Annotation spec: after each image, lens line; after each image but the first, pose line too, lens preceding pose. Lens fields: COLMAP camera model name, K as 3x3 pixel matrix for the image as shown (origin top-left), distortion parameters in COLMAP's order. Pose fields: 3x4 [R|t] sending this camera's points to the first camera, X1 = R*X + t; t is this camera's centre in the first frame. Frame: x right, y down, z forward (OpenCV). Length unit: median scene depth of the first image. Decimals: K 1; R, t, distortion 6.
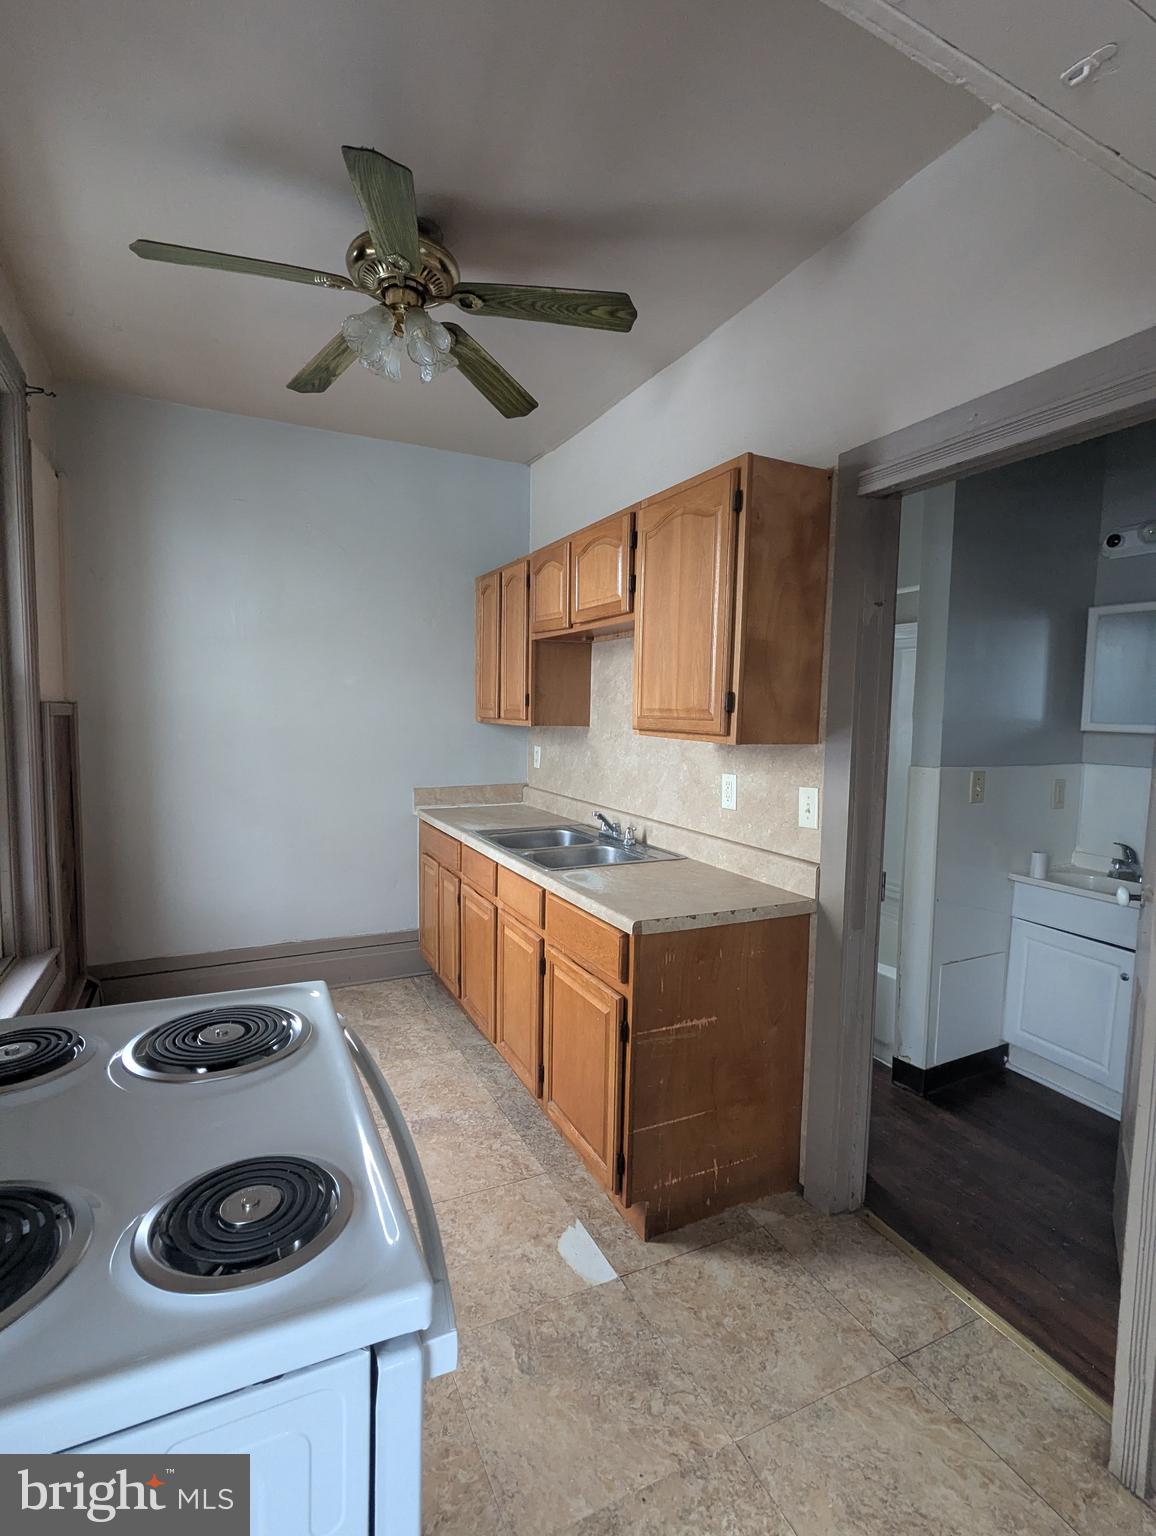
lens RADIAL K [[736.8, 0, 575.7], [0, 736.8, 773.5], [0, 0, 1]] dist [0.002034, 0.000175]
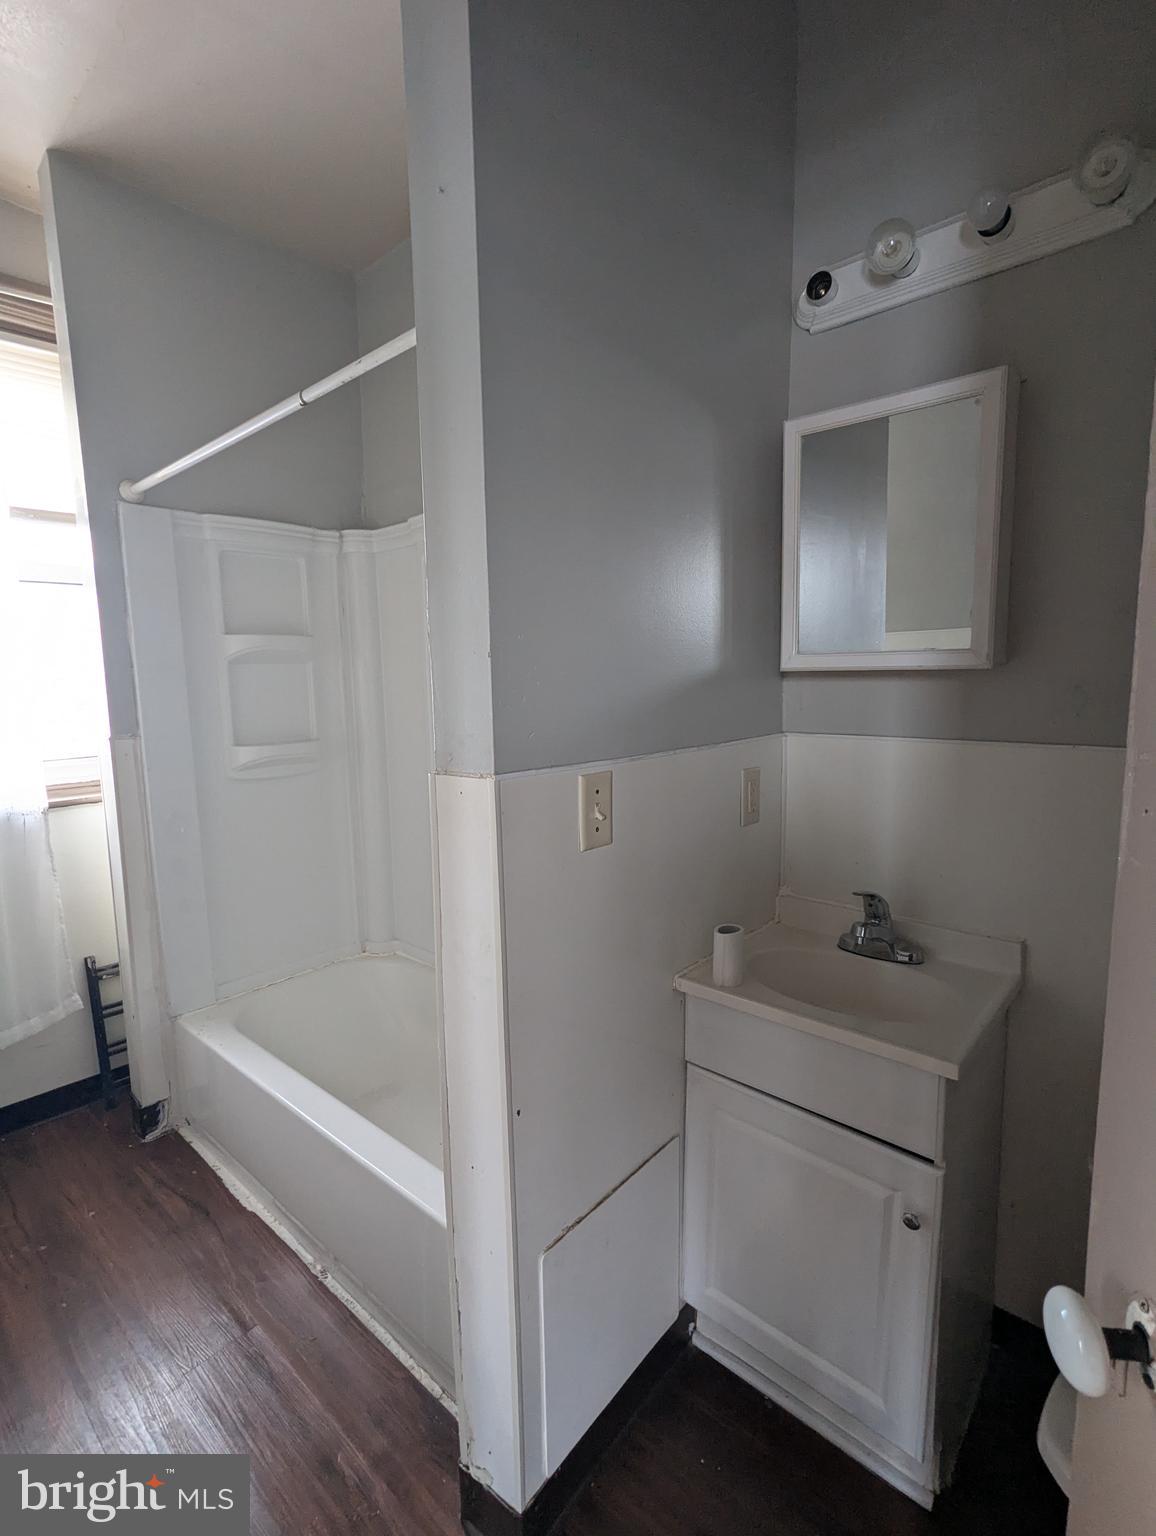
lens RADIAL K [[736.8, 0, 578.0], [0, 736.8, 770.7], [0, 0, 1]] dist [0.002034, 0.000175]
pose [[0.922235, -0.080457, 0.378165, 0.360549], [0.065017, 0.996452, 0.053443, -0.026274], [-0.381123, -0.024700, 0.924194, 0.587173]]
